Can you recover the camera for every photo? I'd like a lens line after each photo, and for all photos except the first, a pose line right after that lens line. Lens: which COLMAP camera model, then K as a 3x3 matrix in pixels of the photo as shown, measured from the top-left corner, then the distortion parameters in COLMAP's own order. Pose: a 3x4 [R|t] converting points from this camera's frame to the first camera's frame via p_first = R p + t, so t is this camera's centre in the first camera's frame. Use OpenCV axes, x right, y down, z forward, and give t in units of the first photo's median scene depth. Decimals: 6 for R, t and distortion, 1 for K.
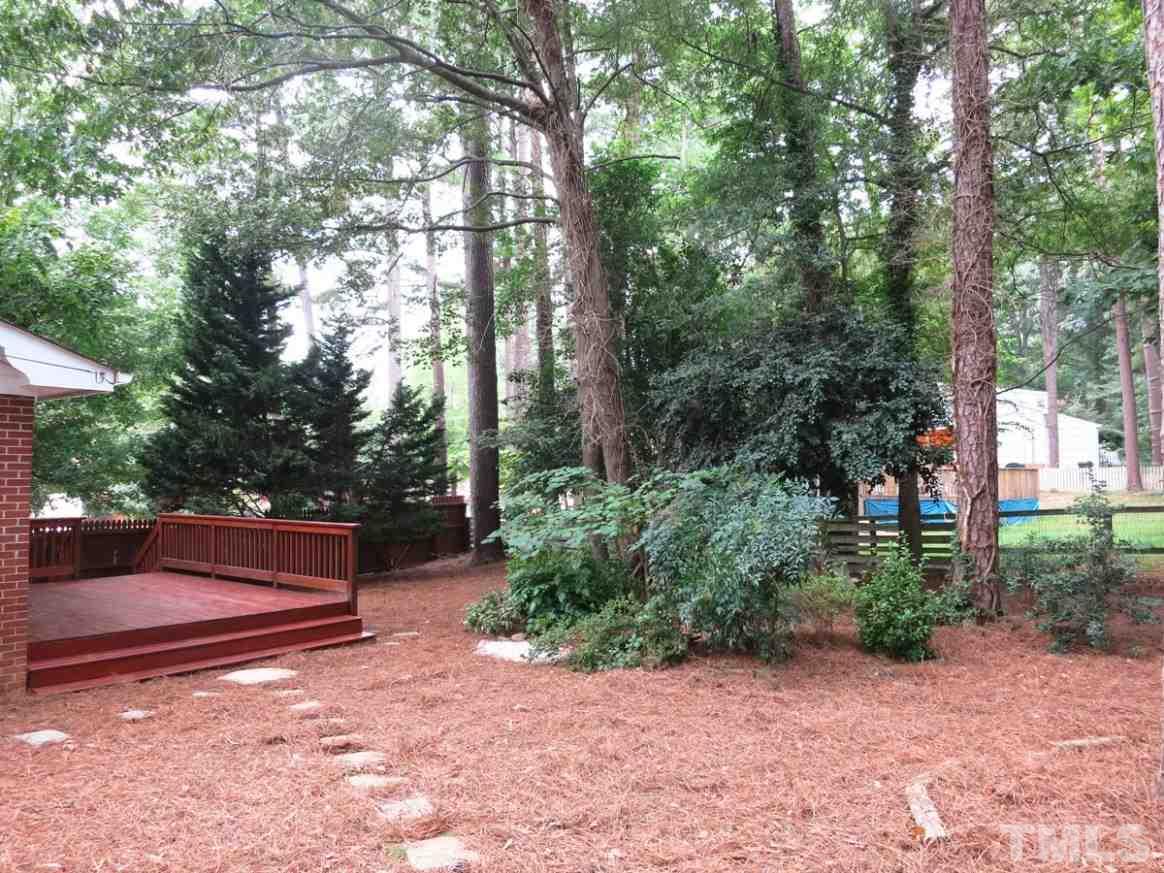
lens RADIAL K [[834.7, 0, 582.0], [0, 834.7, 436.5], [0, 0, 1]] dist [-0.038862, -0.007326]
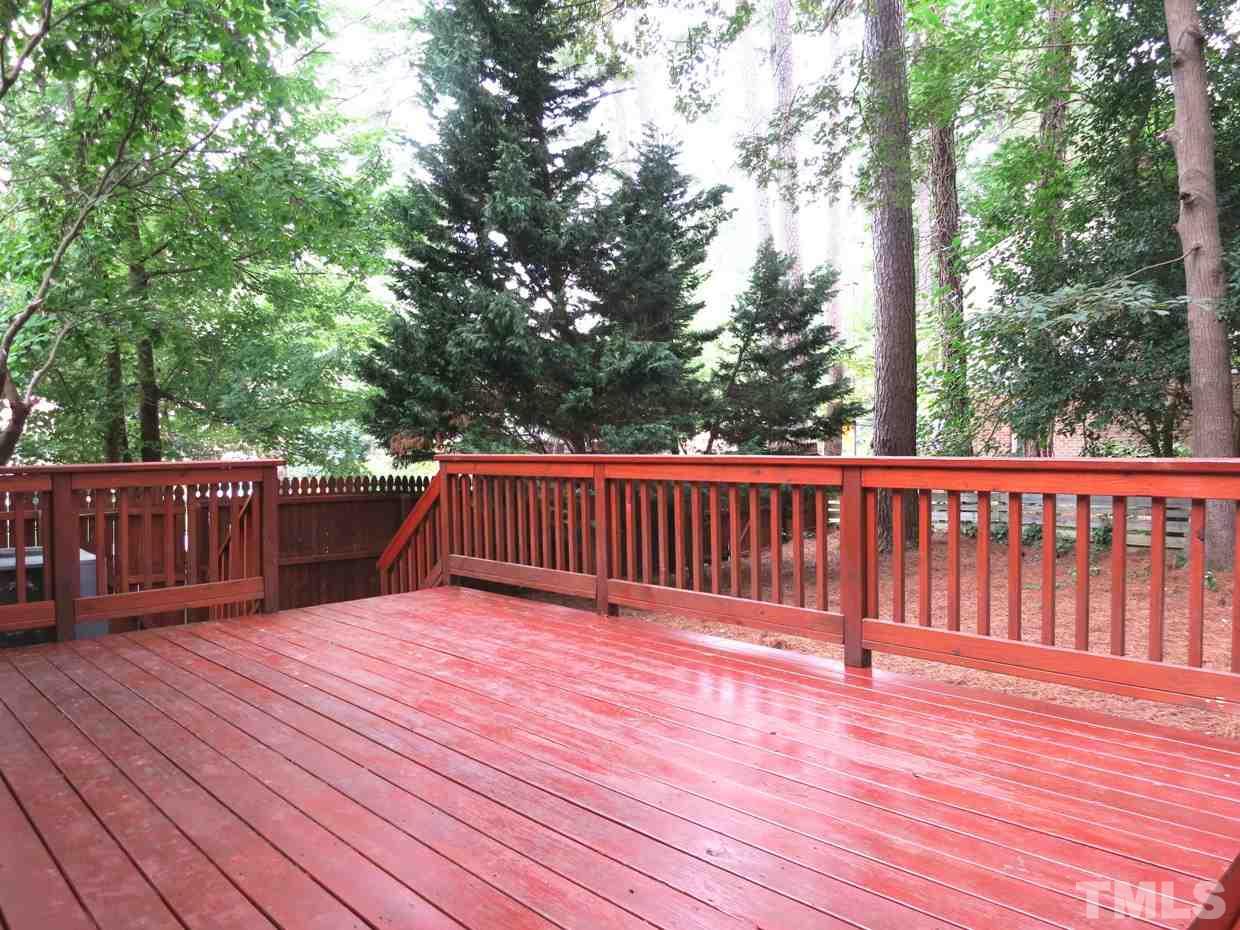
lens RADIAL K [[889.2, 0, 620.0], [0, 889.2, 465.0], [0, 0, 1]] dist [-0.038862, -0.007326]
pose [[0.987880, -0.009071, -0.154956, -0.223104], [0.019924, 0.997443, 0.068632, 0.044015], [0.153937, -0.070888, 0.985535, 0.355385]]
